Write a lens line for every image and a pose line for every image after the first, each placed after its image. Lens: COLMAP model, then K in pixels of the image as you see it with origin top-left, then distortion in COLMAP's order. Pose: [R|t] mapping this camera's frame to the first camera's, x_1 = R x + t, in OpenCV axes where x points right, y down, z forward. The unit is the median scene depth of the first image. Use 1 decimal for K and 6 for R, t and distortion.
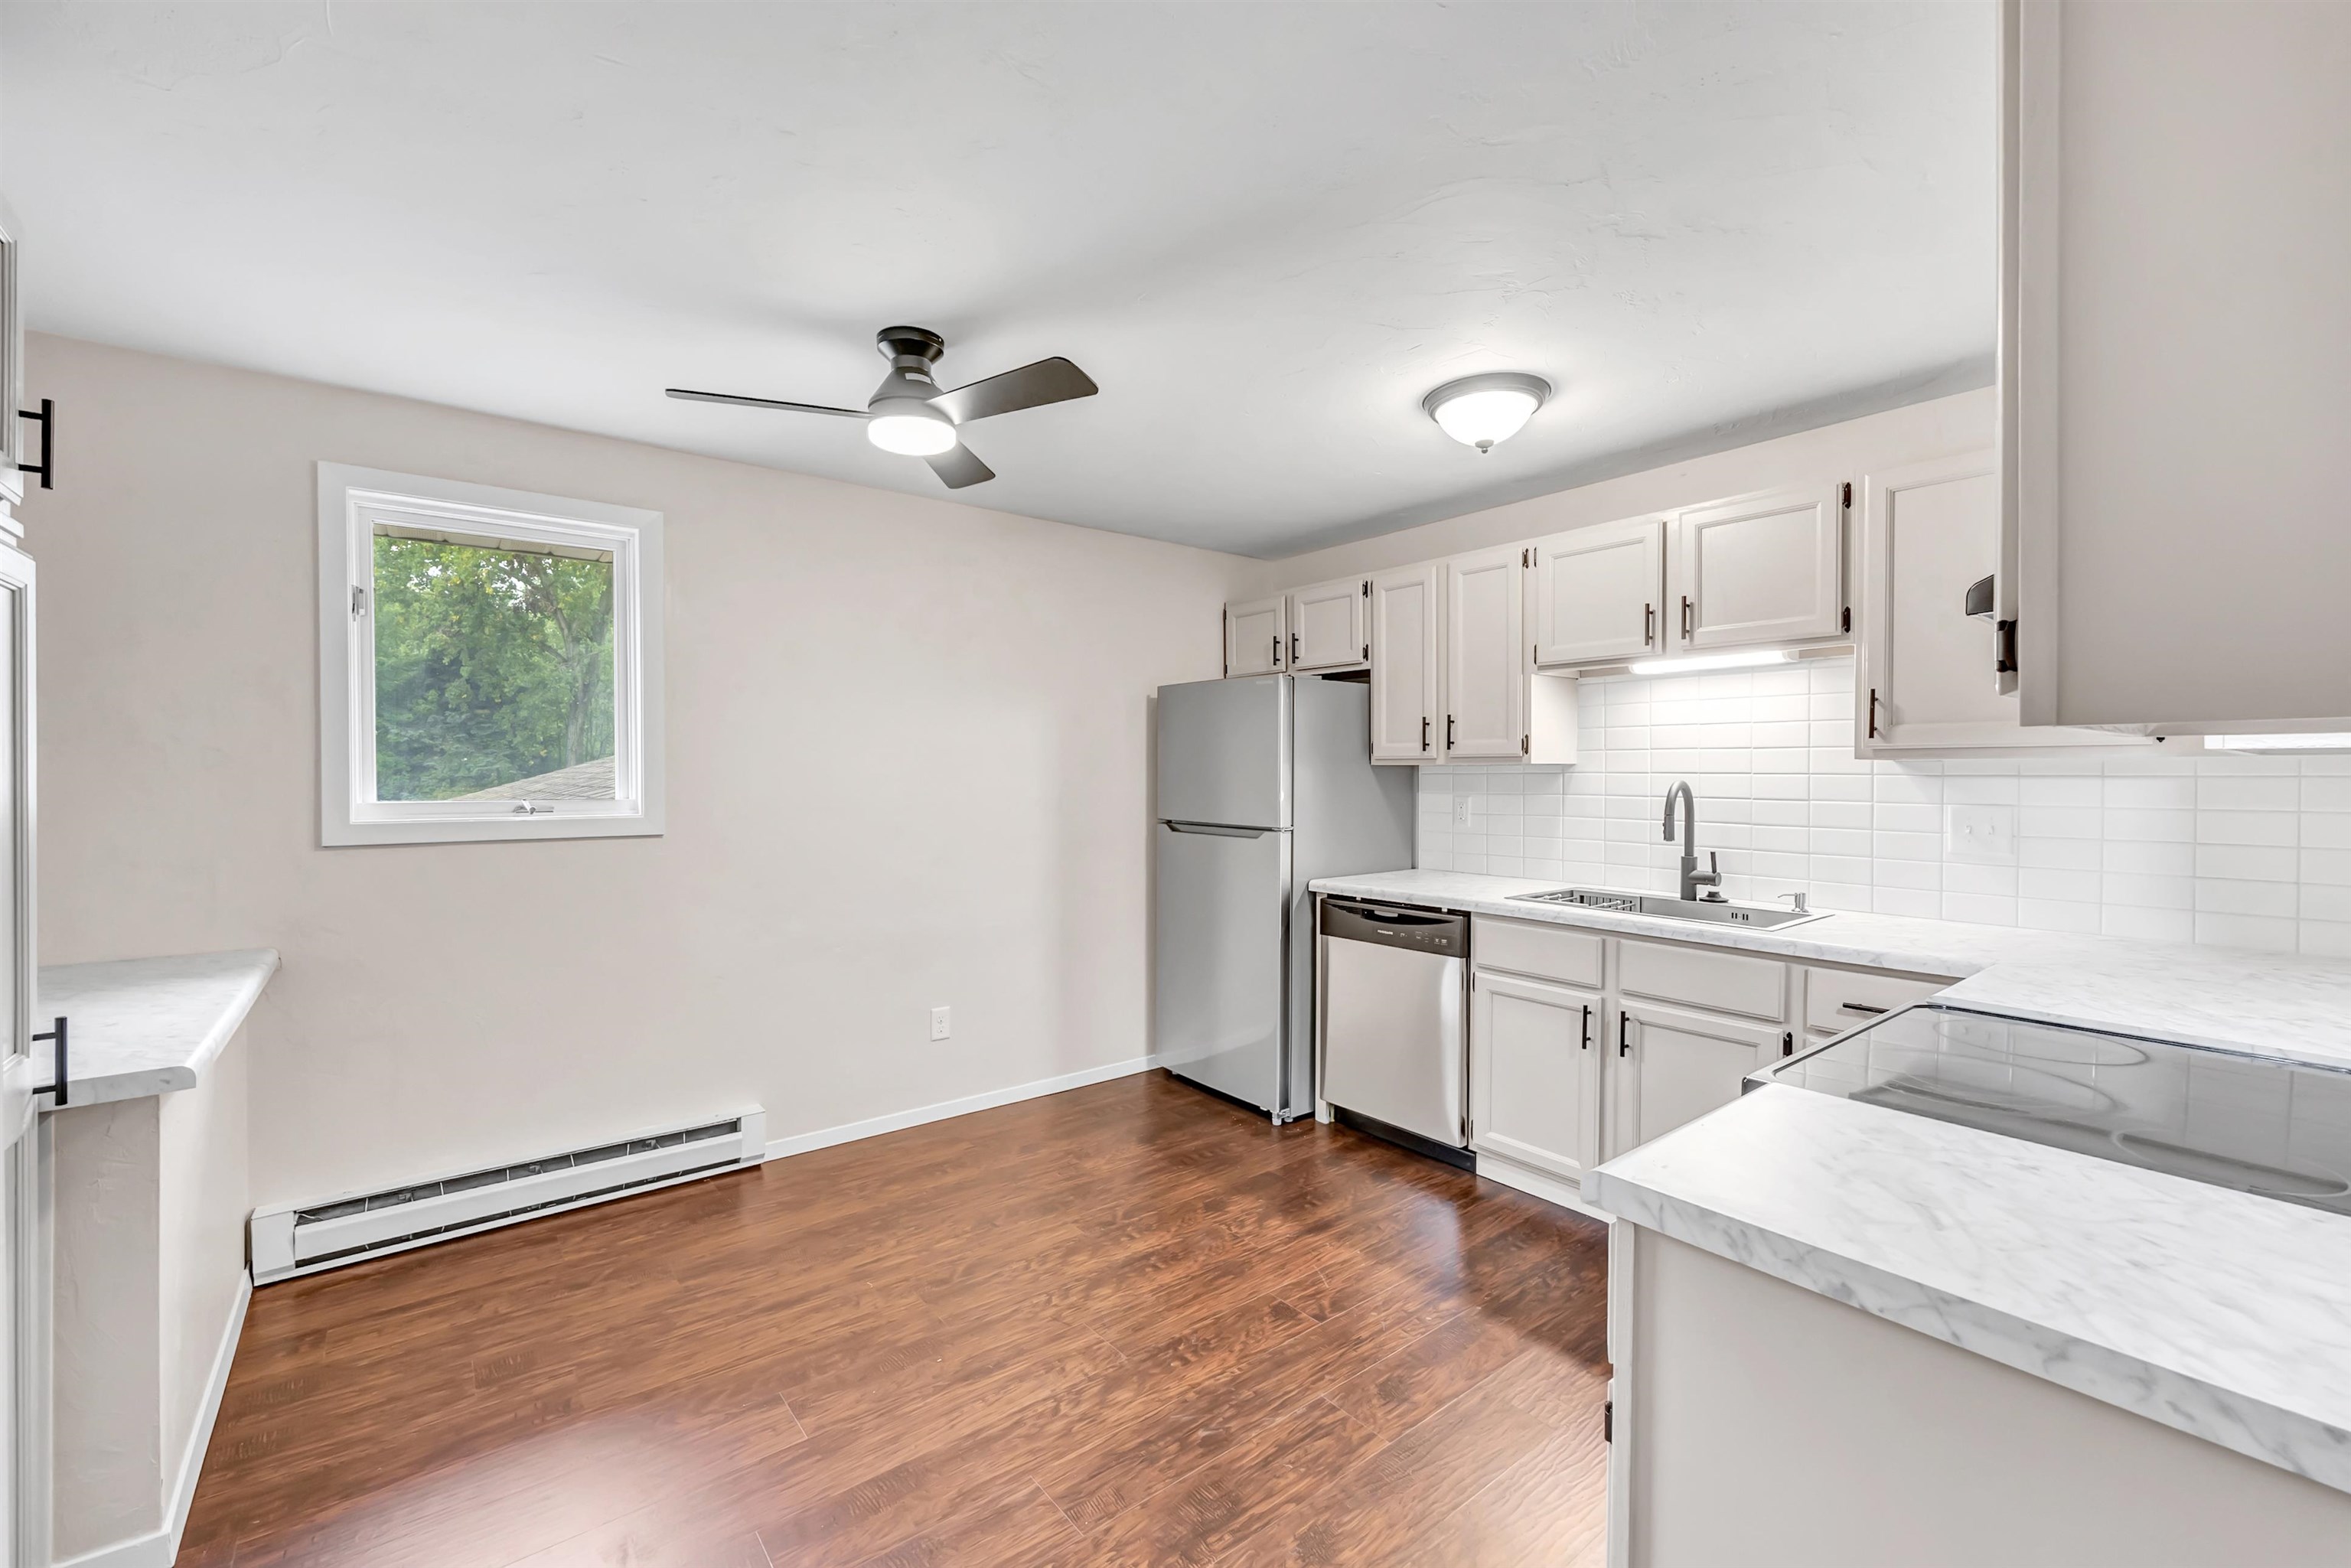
lens RADIAL K [[958.4, 0, 1181.0], [0, 958.4, 786.9], [0, 0, 1]] dist [0.002564, -0.000084]
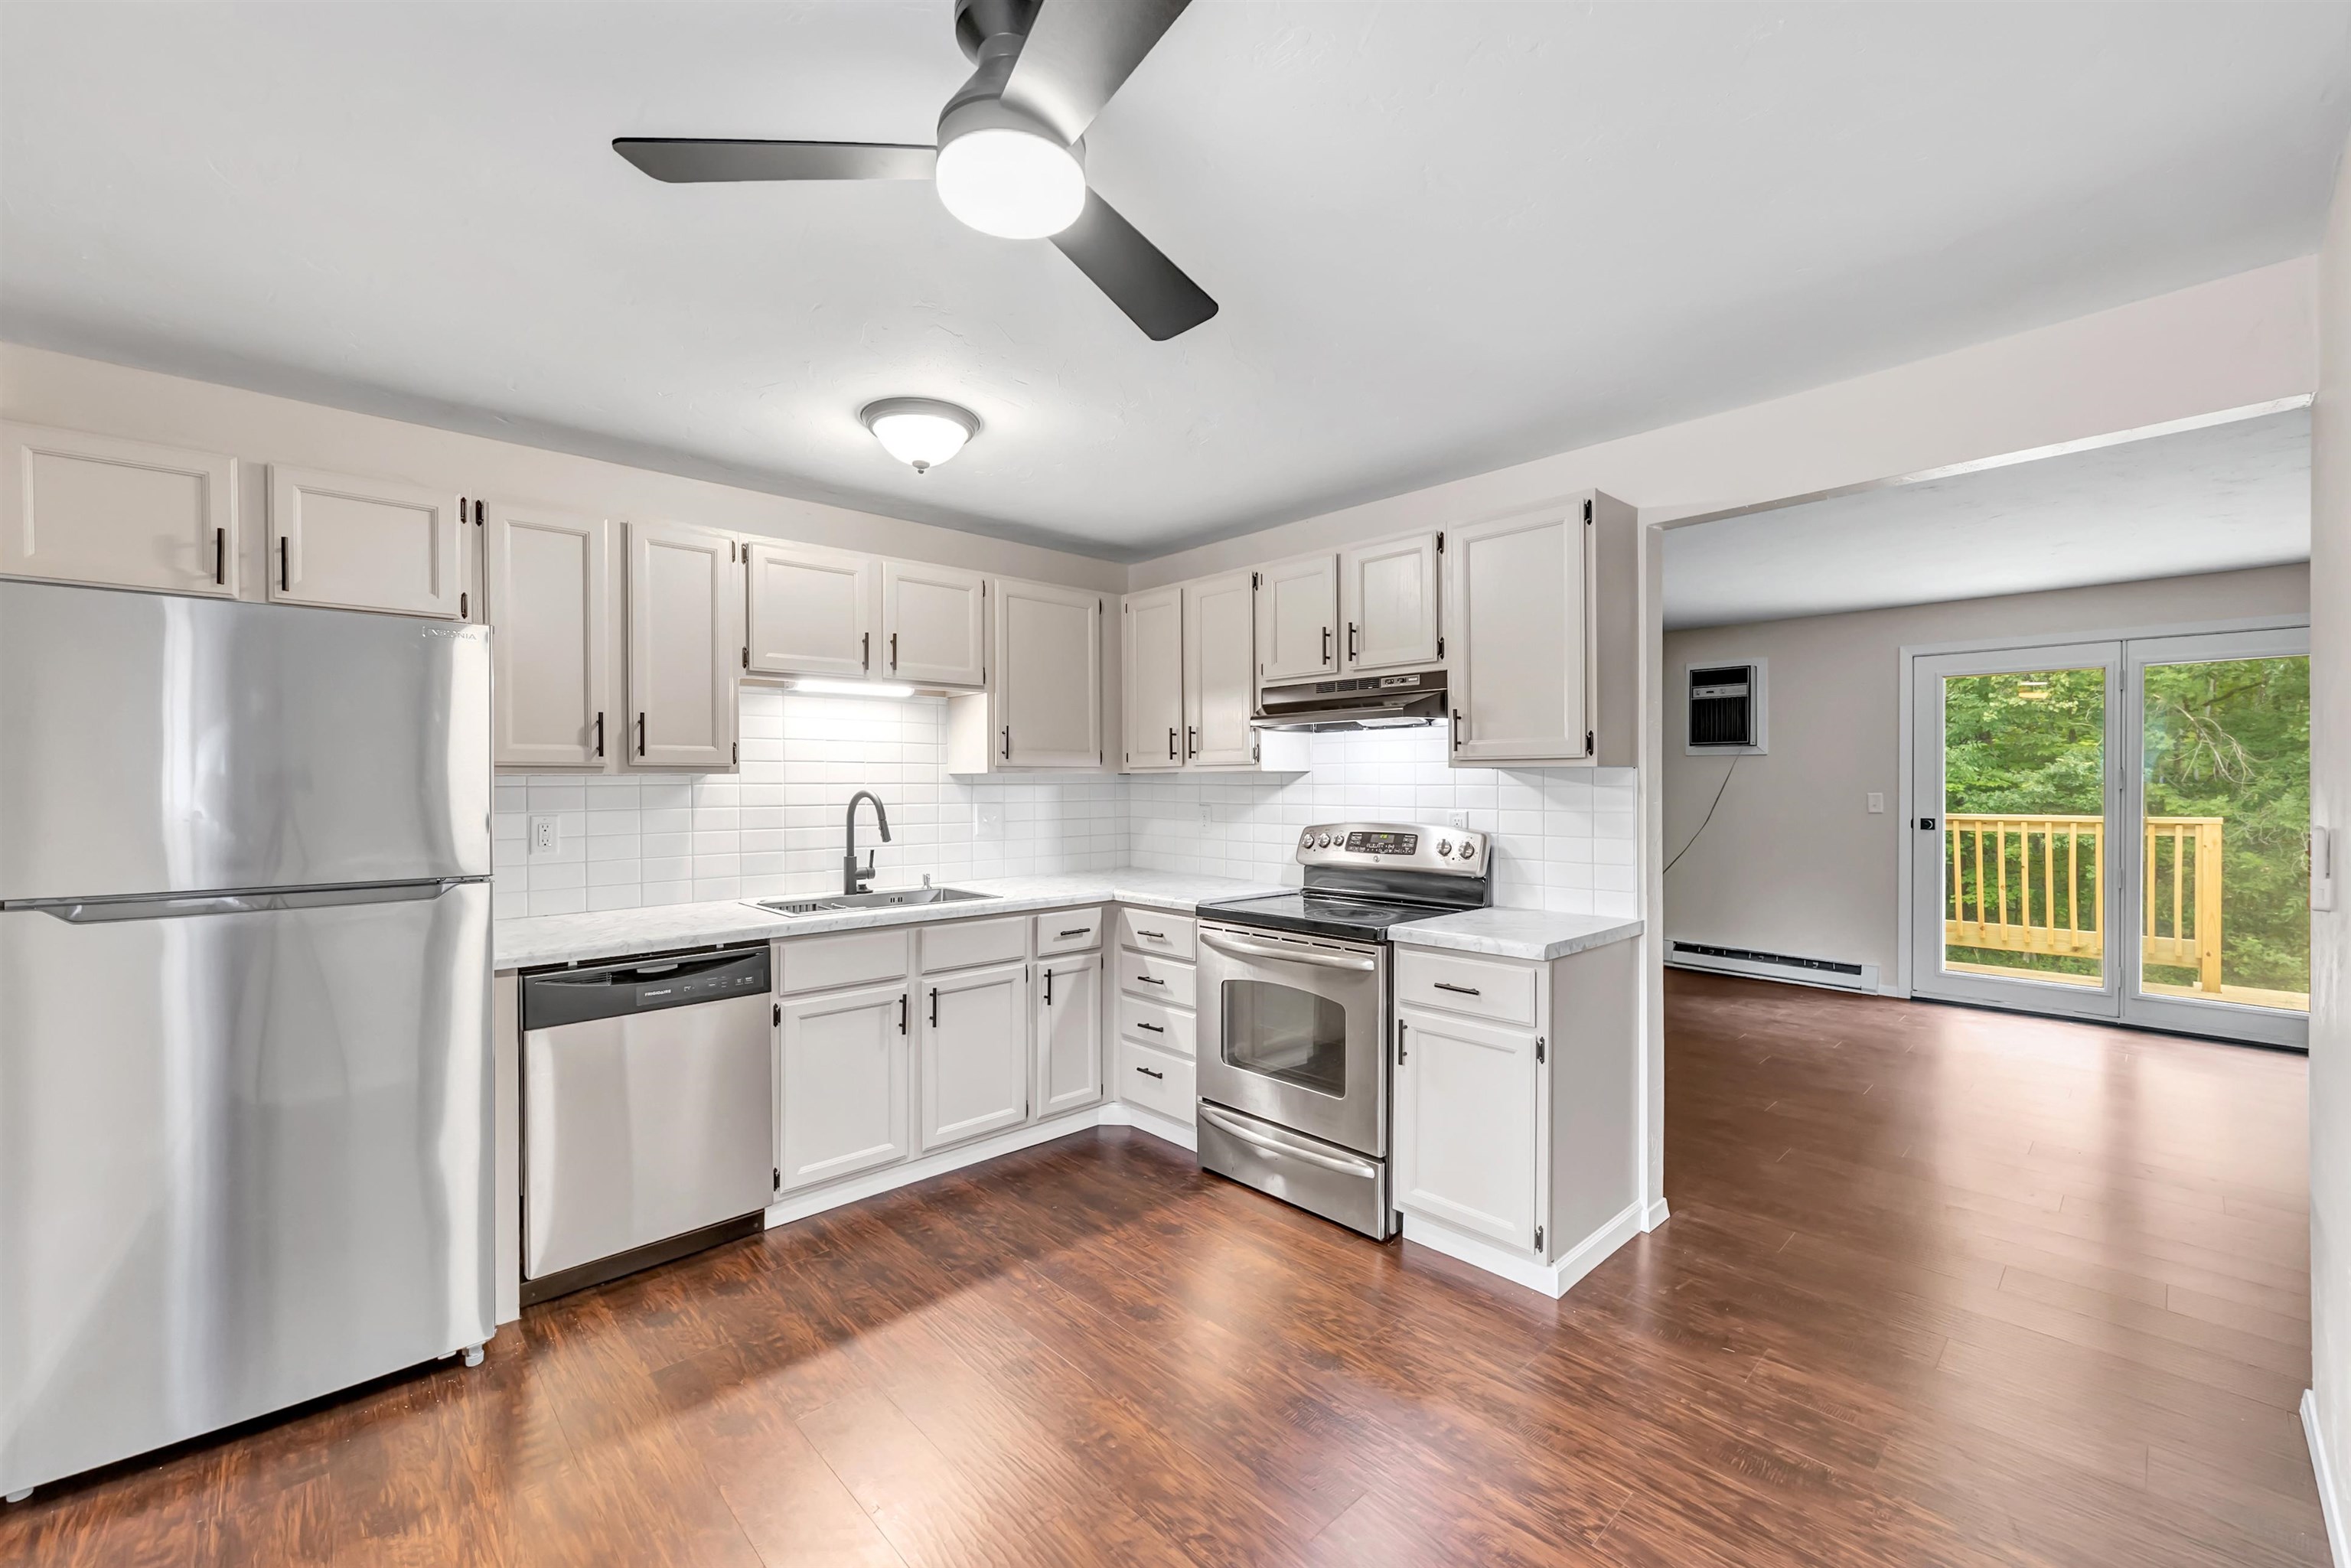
lens RADIAL K [[958.4, 0, 1163.2], [0, 958.4, 779.2], [0, 0, 1]] dist [0.002564, -0.000084]
pose [[-0.076315, -0.002850, 0.997080, -0.616655], [0.013135, 0.999906, 0.003864, -0.018174], [-0.996997, 0.013392, -0.076271, 0.689042]]
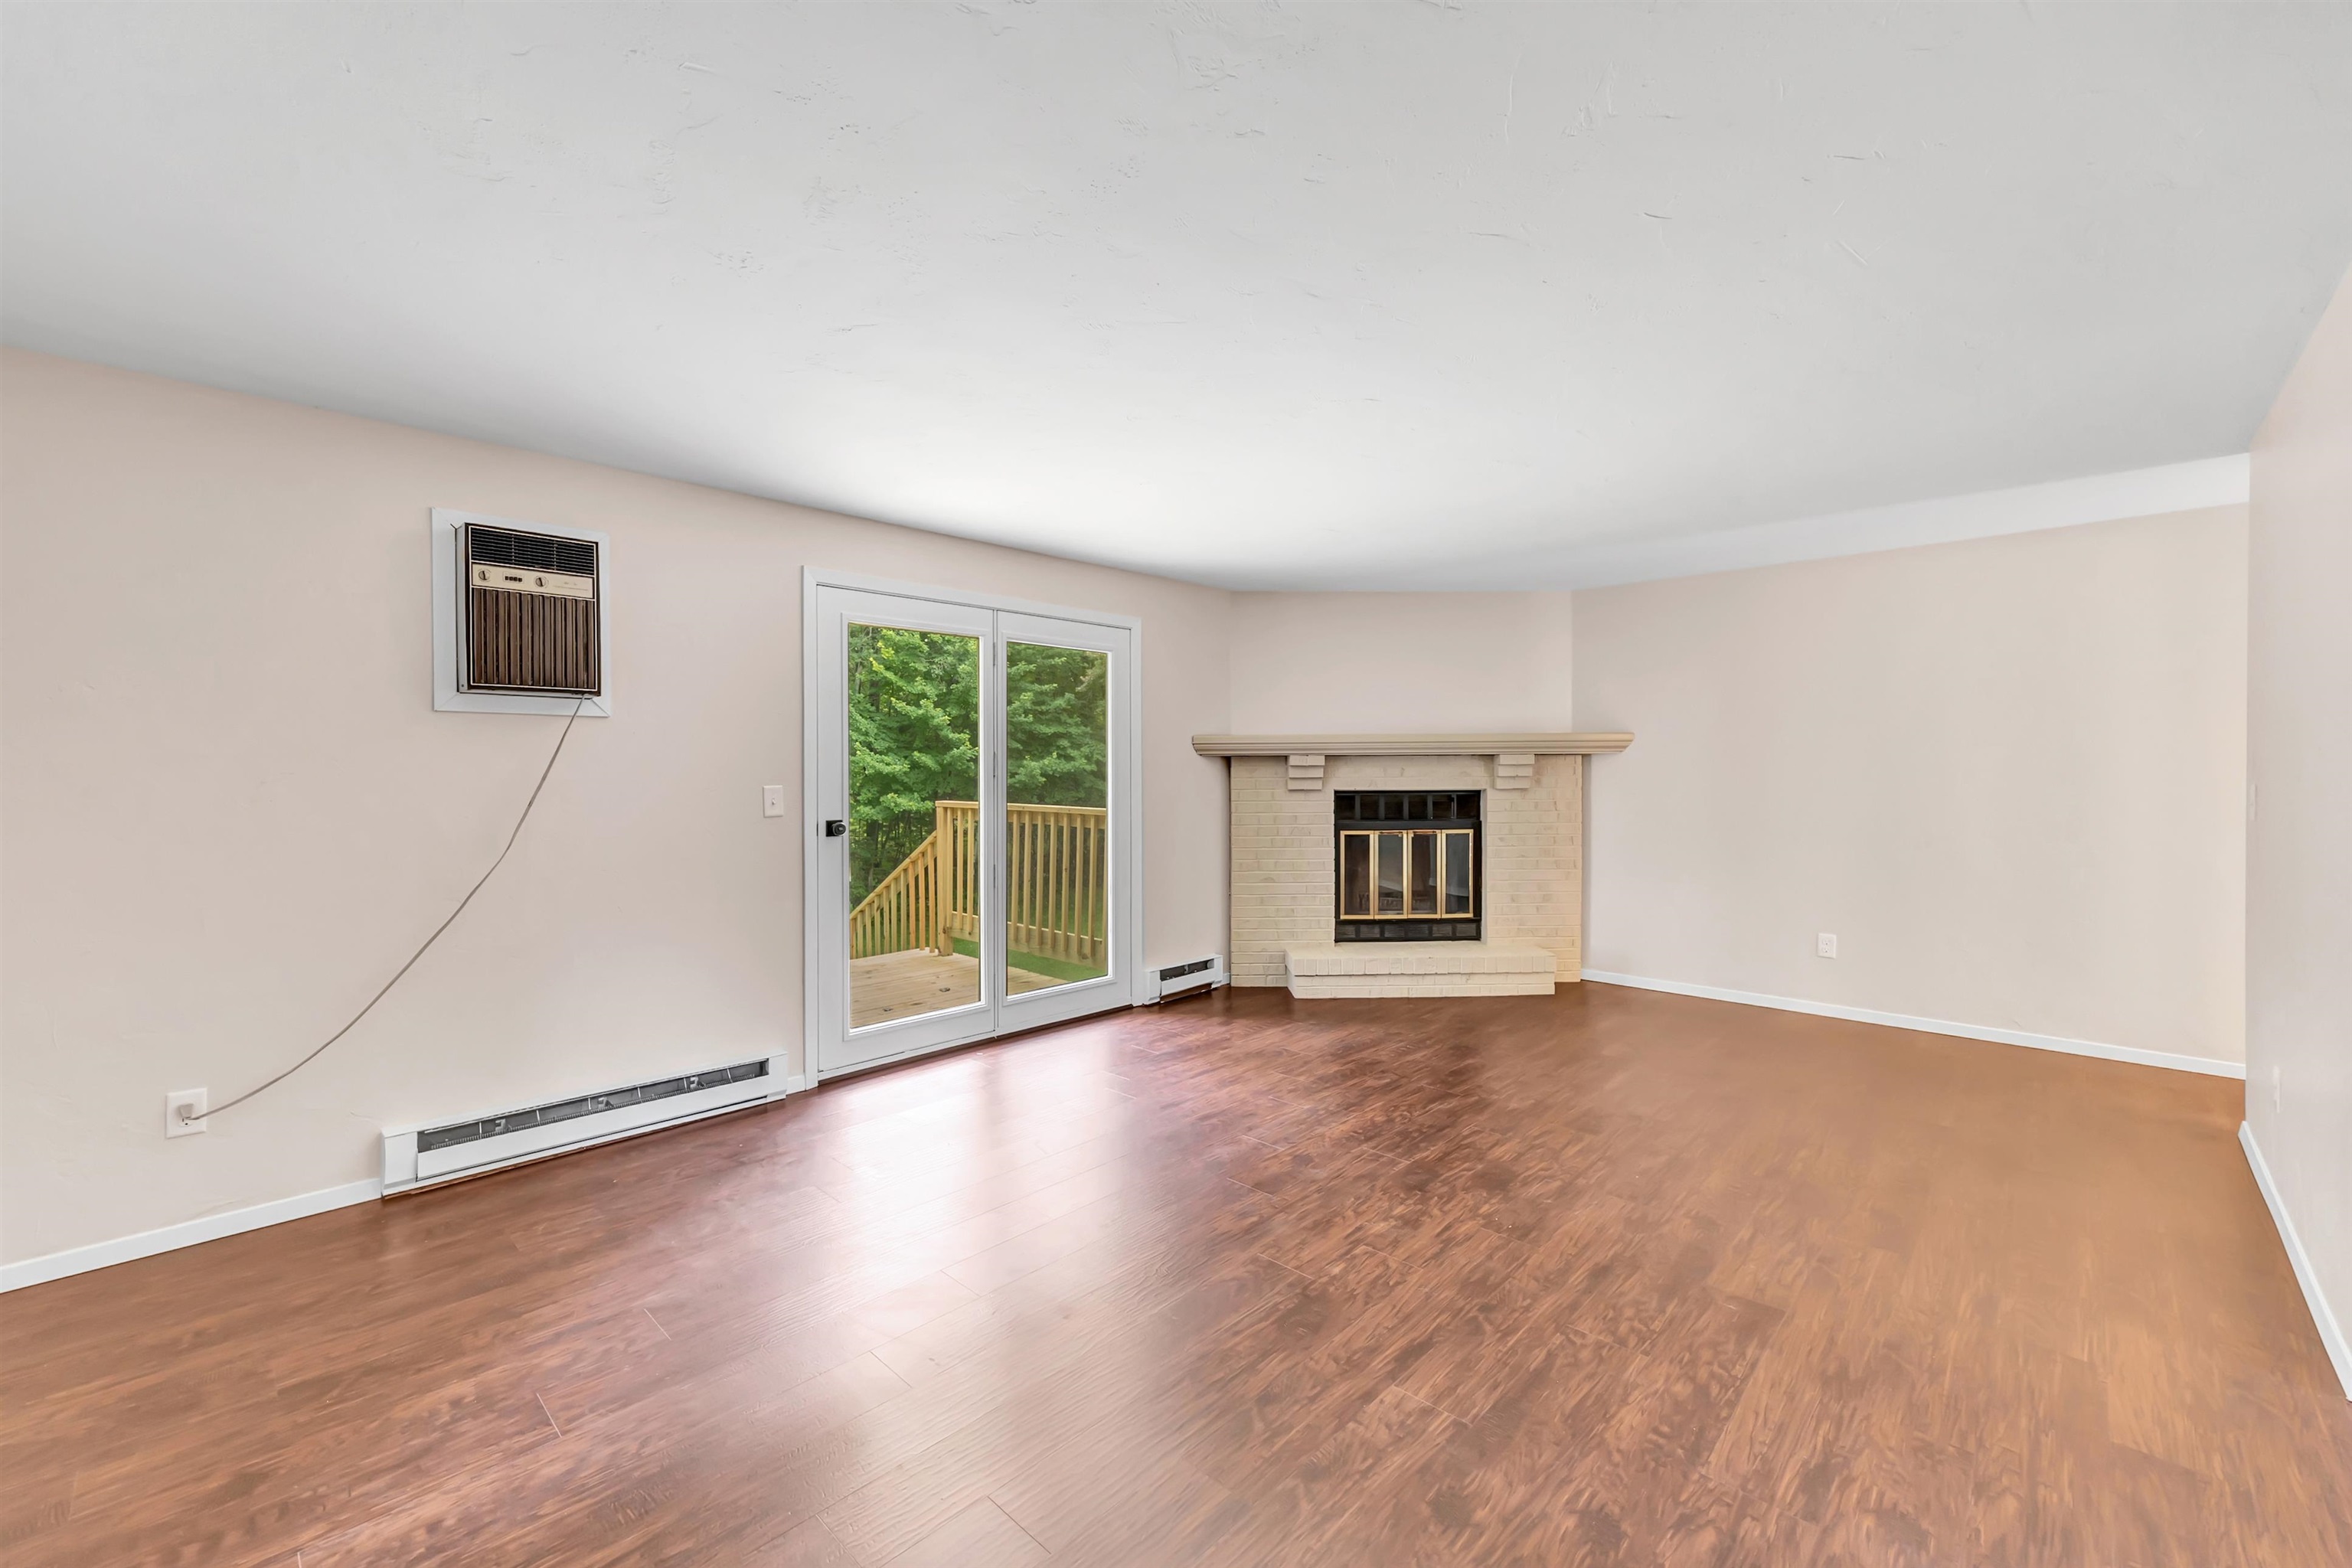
lens RADIAL K [[958.8, 0, 1165.9], [0, 958.8, 773.3], [0, 0, 1]] dist [0.002564, -0.000084]
pose [[-0.992830, 0.001315, -0.119524, 0.807042], [-0.000652, 0.999865, 0.016418, -0.000471], [0.119530, 0.016379, -0.992696, 0.412892]]
